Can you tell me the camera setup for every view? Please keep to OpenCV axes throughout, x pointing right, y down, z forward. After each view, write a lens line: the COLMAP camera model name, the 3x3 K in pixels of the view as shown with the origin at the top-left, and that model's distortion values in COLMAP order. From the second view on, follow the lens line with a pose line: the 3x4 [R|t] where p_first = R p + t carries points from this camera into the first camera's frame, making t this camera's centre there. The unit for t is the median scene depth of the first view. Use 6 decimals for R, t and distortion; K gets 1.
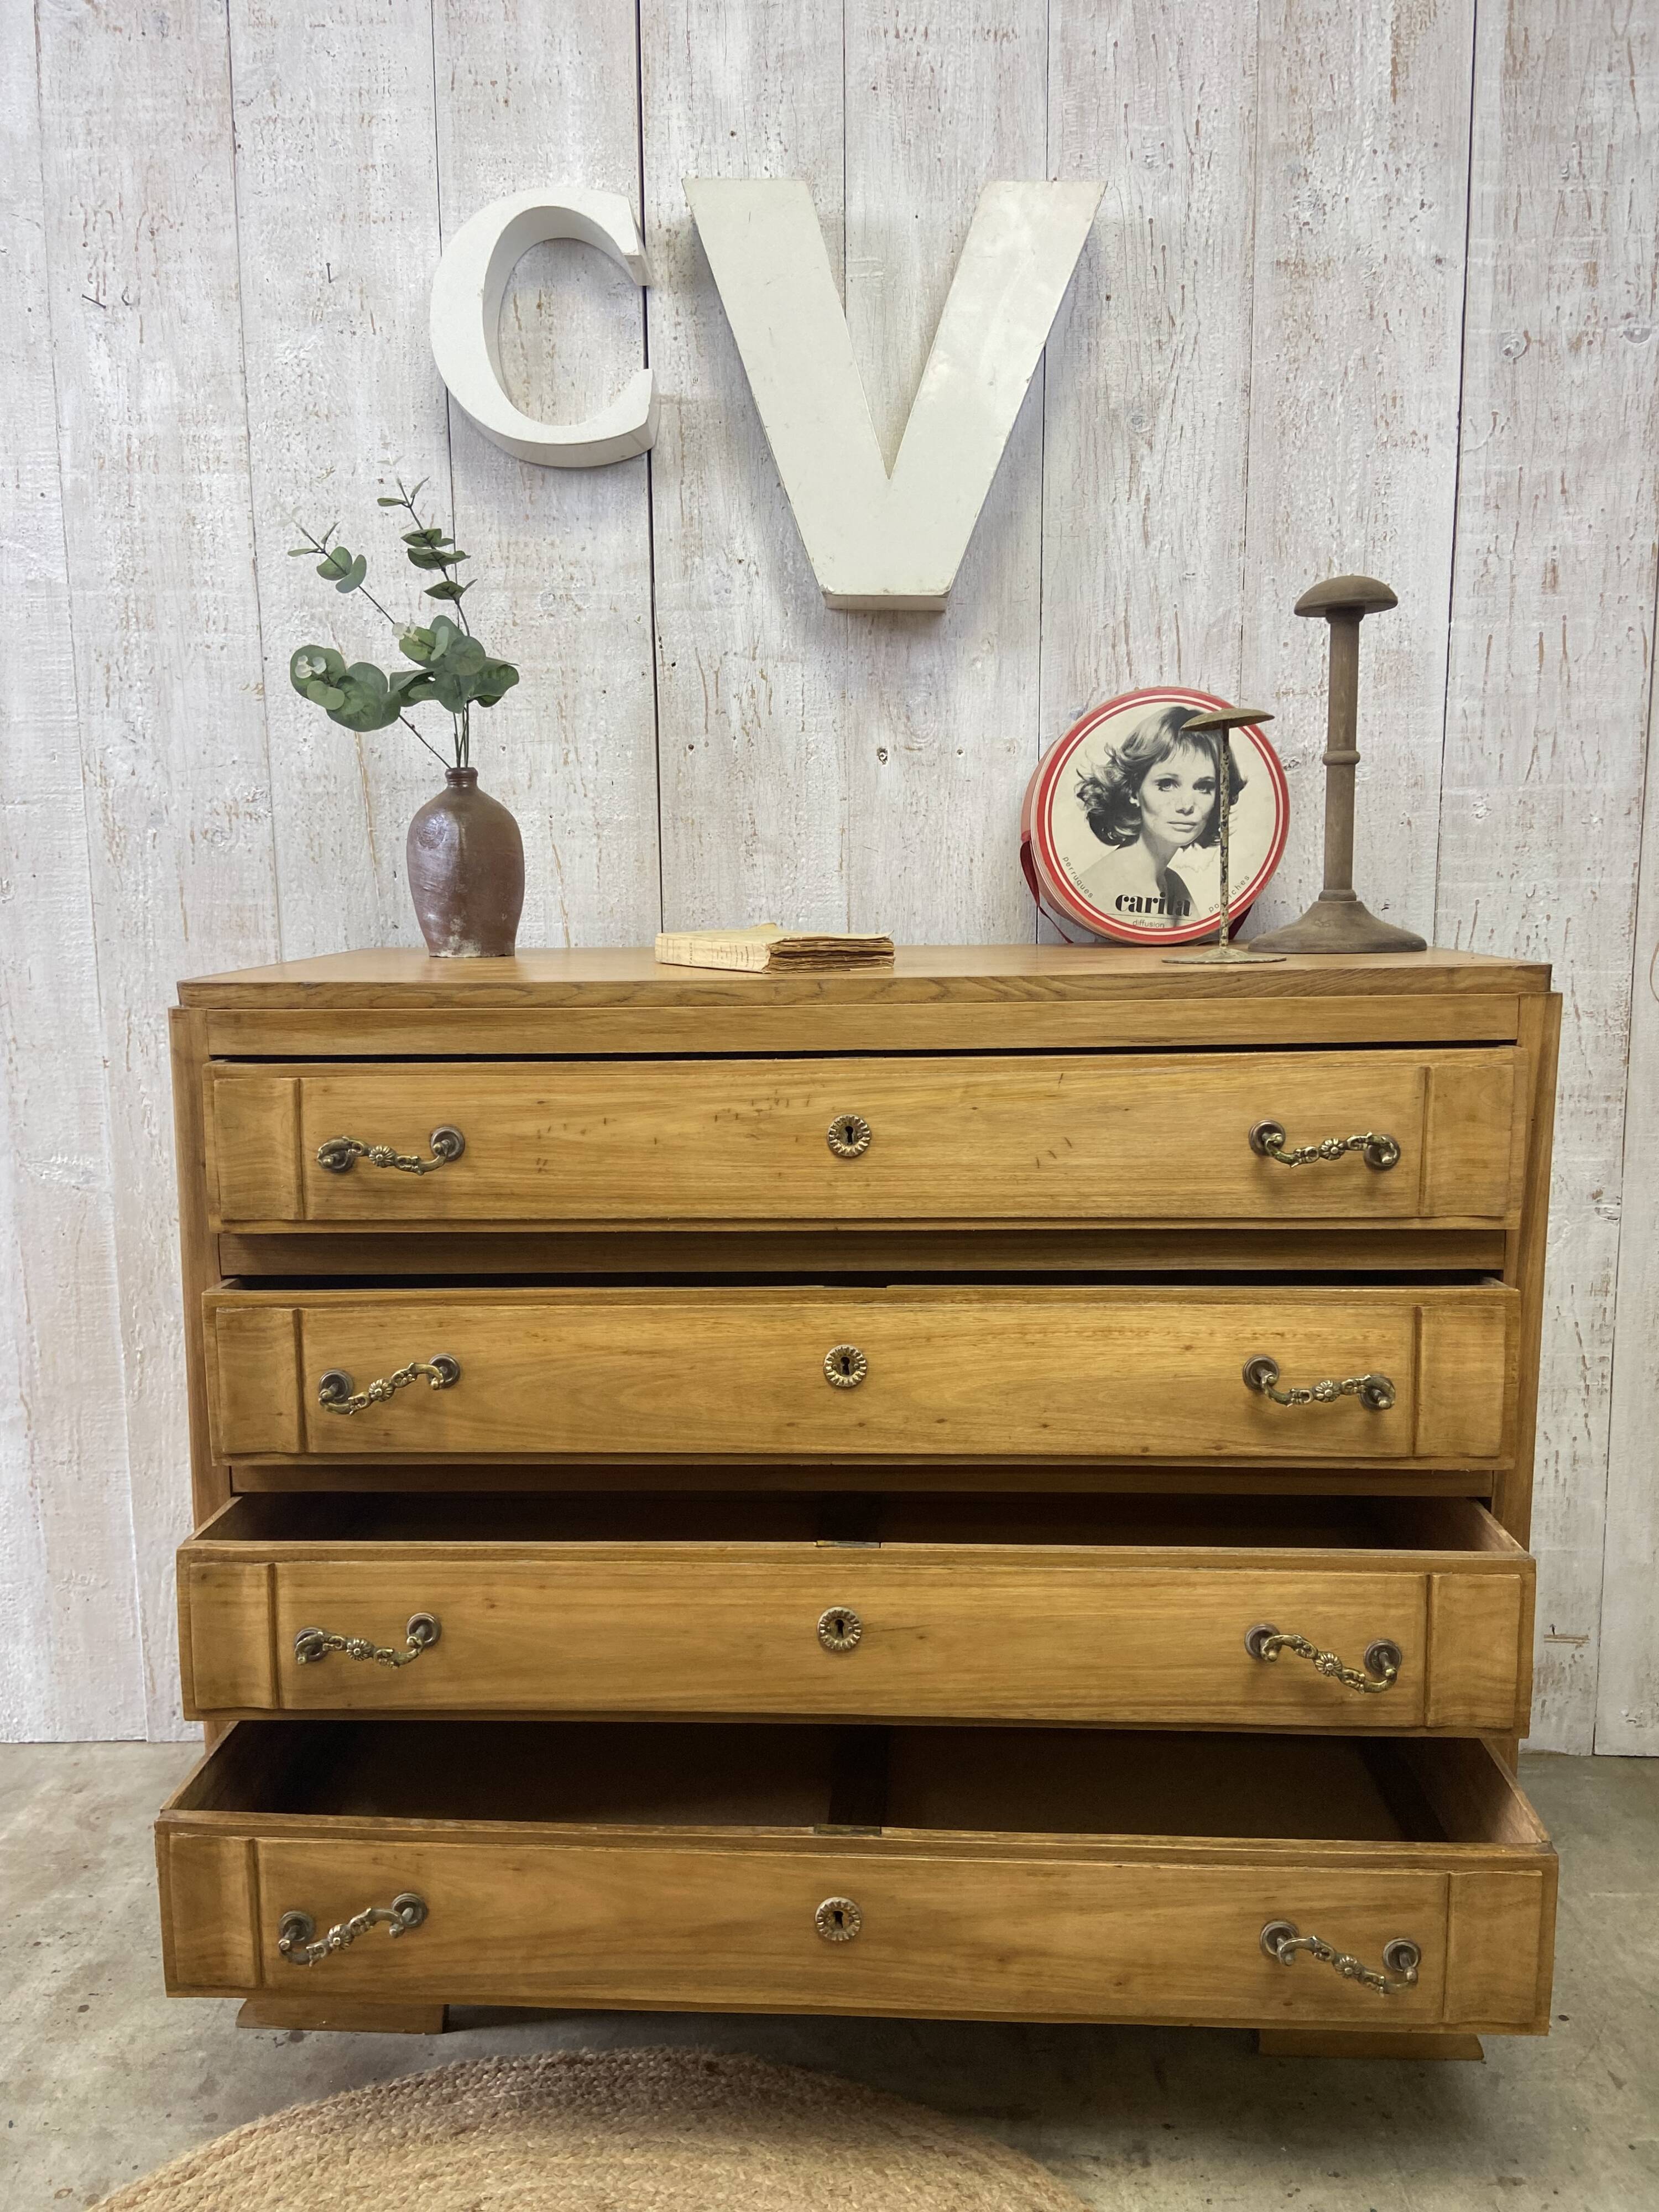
lens RADIAL K [[1658.3, 0, 817.7], [0, 1658.3, 1120.3], [0, 0, 1]] dist [0.131271, -0.173431]
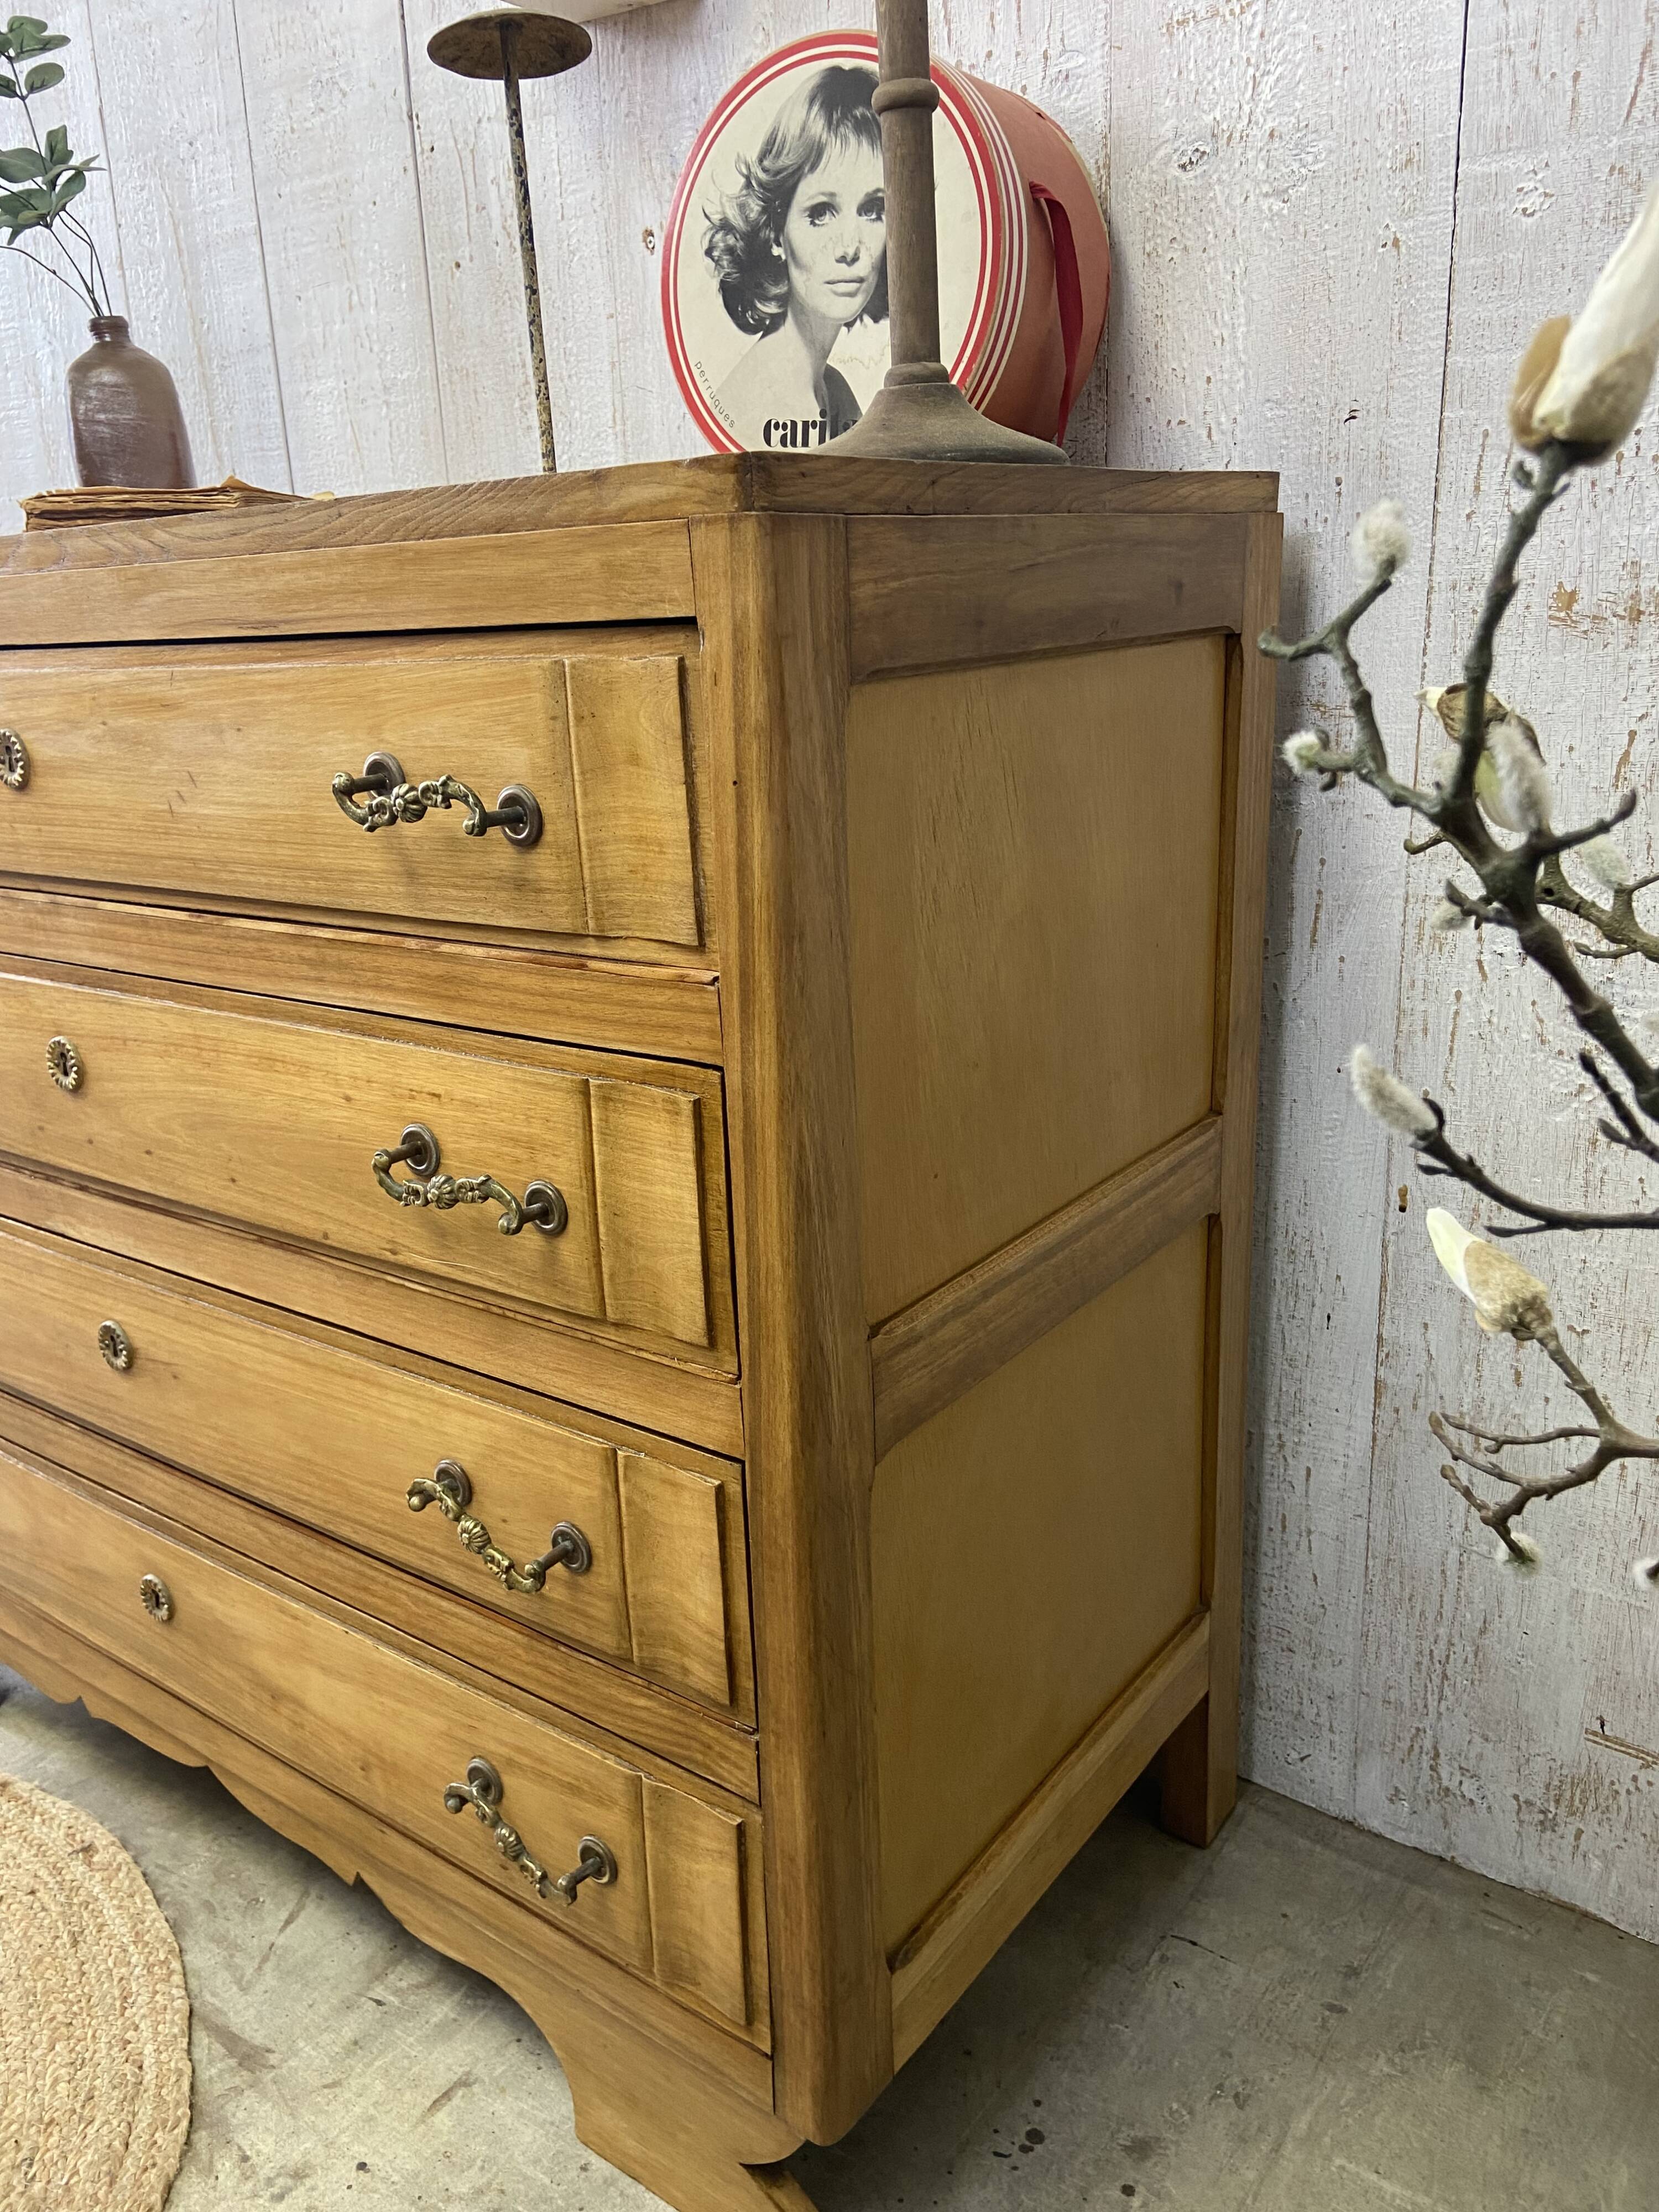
lens RADIAL K [[1663.8, 0, 815.5], [0, 1663.8, 1102.6], [0, 0, 1]] dist [0.130242, -0.171557]
pose [[0.825195, 0.137589, -0.547835, 0.535357], [-0.047045, 0.983251, 0.176081, 0.003457], [0.562886, -0.119528, 0.817846, 0.429657]]
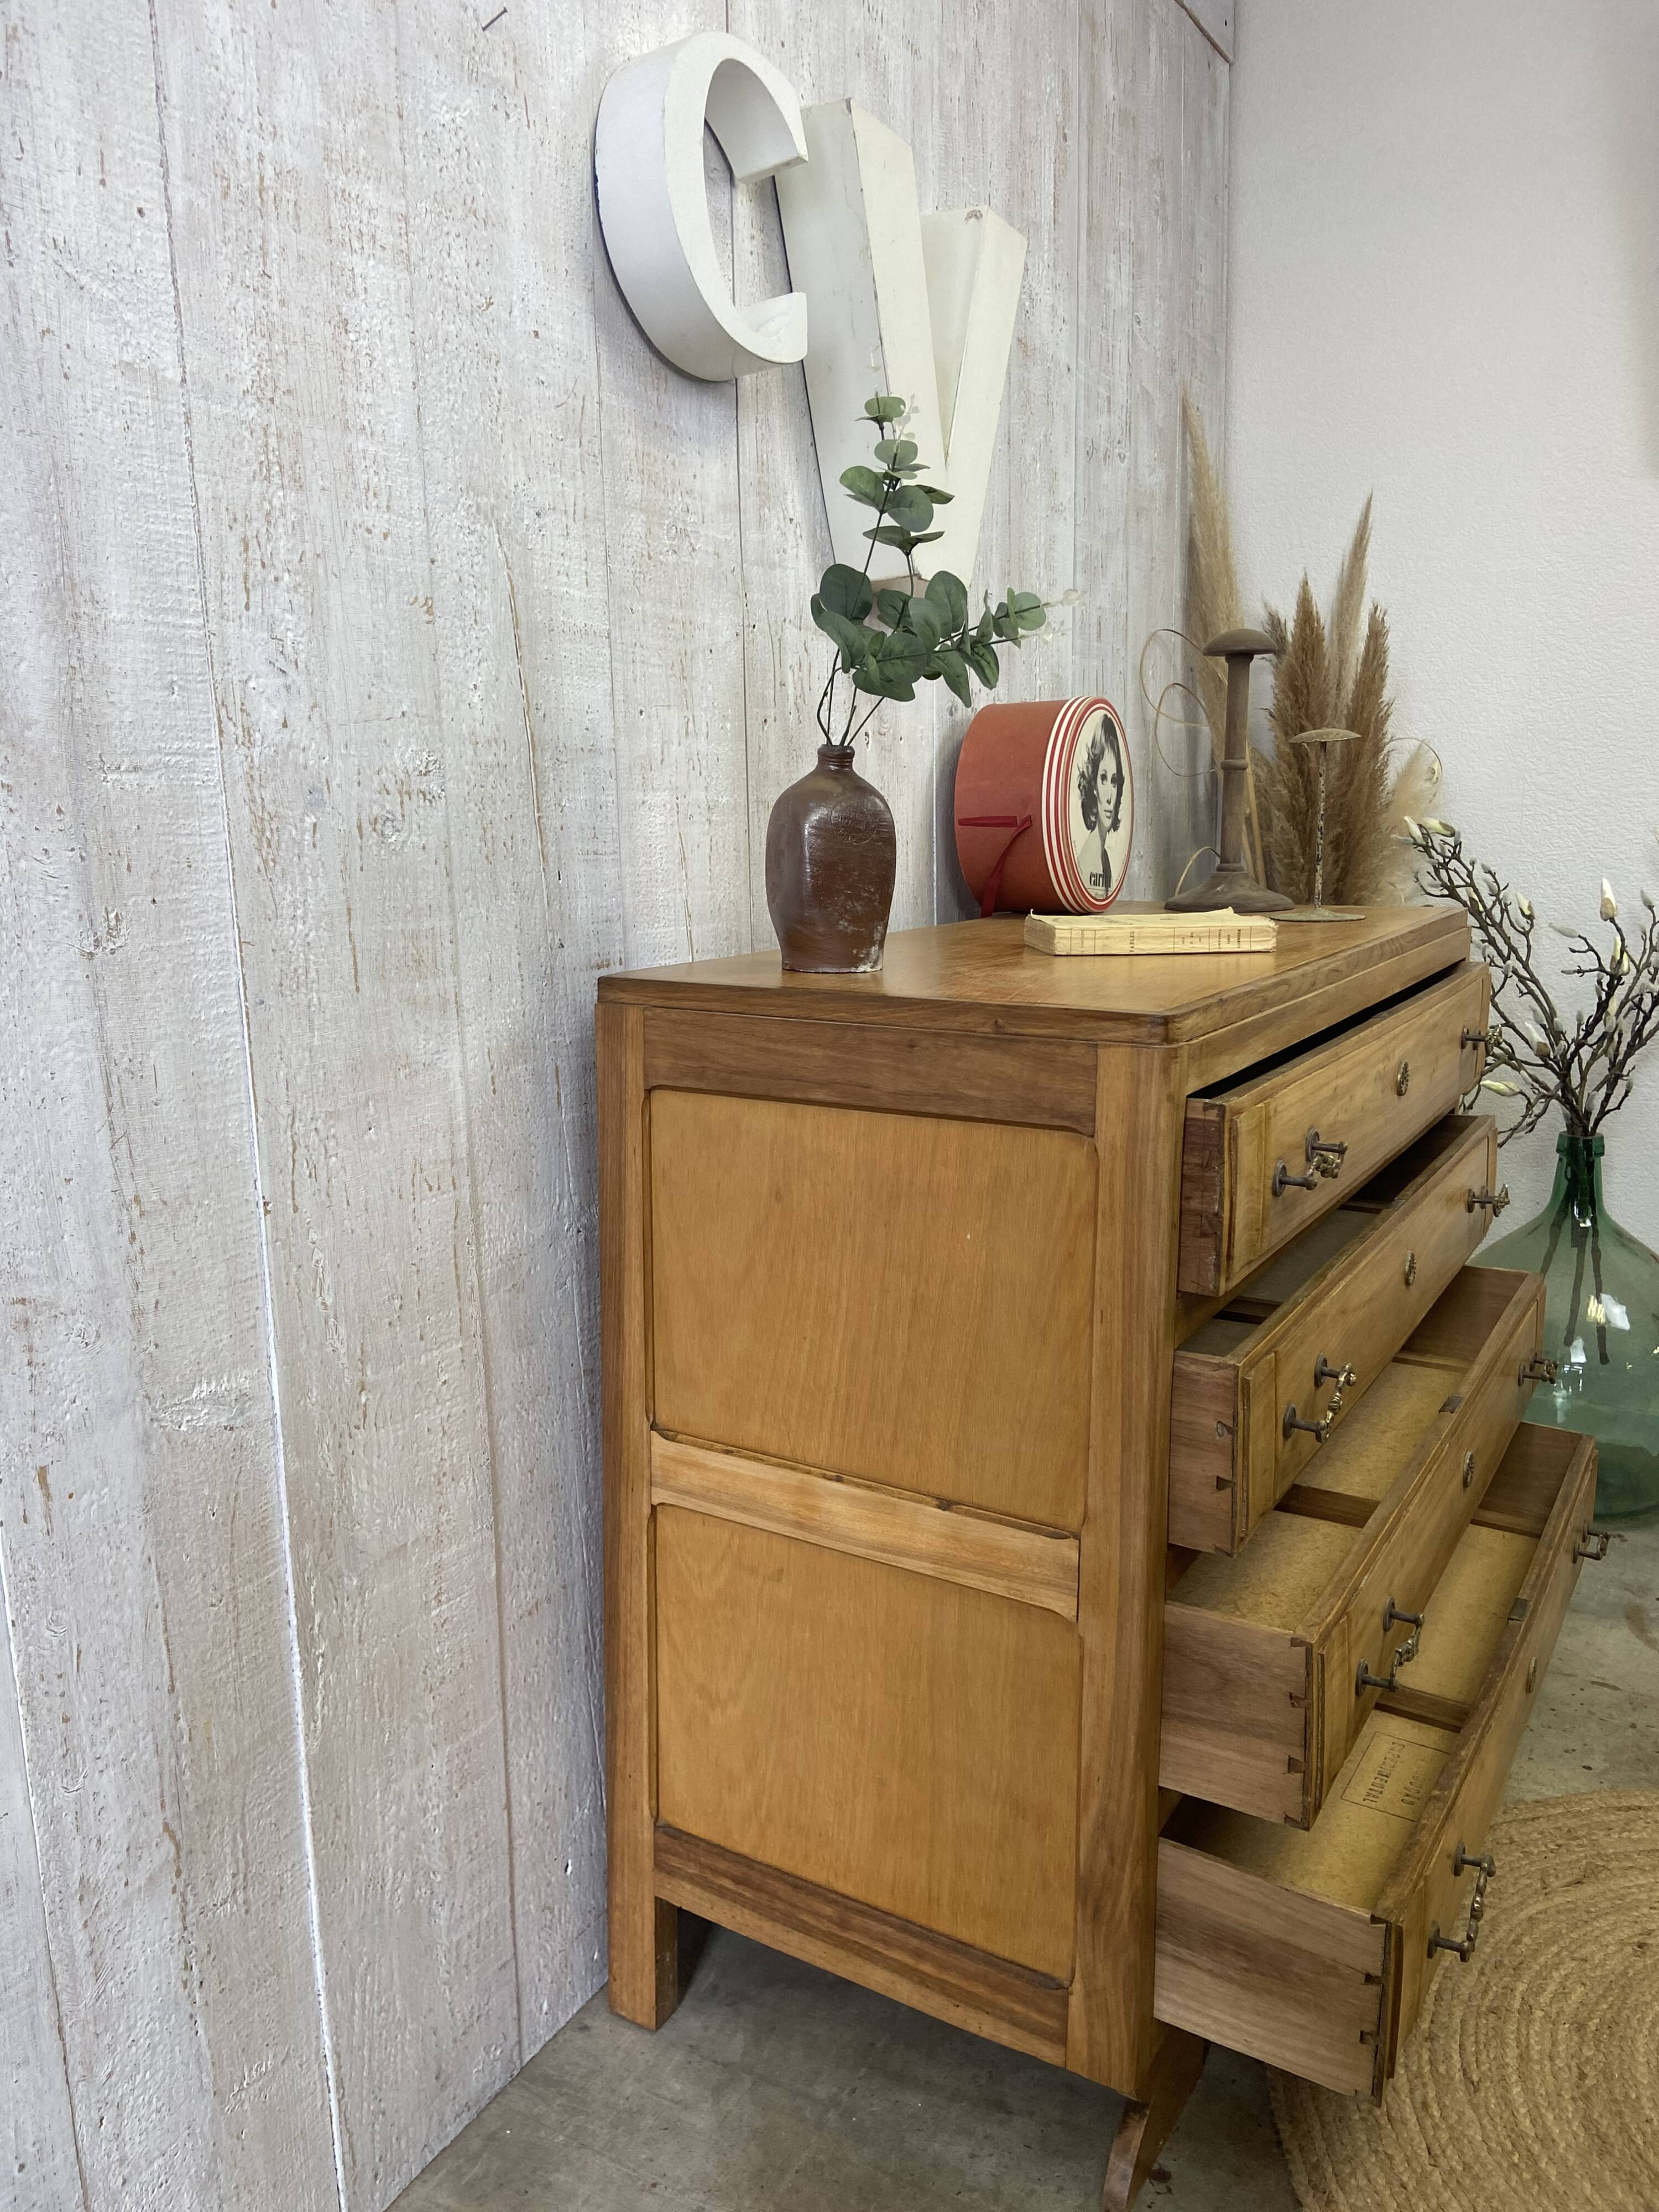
lens RADIAL K [[1663.6, 0, 821.2], [0, 1663.6, 1119.6], [0, 0, 1]] dist [0.129380, -0.167621]
pose [[0.464795, -0.160198, 0.870805, -0.895705], [0.135403, 0.984788, 0.108895, -0.108852], [-0.875004, 0.067296, 0.479416, 0.567616]]
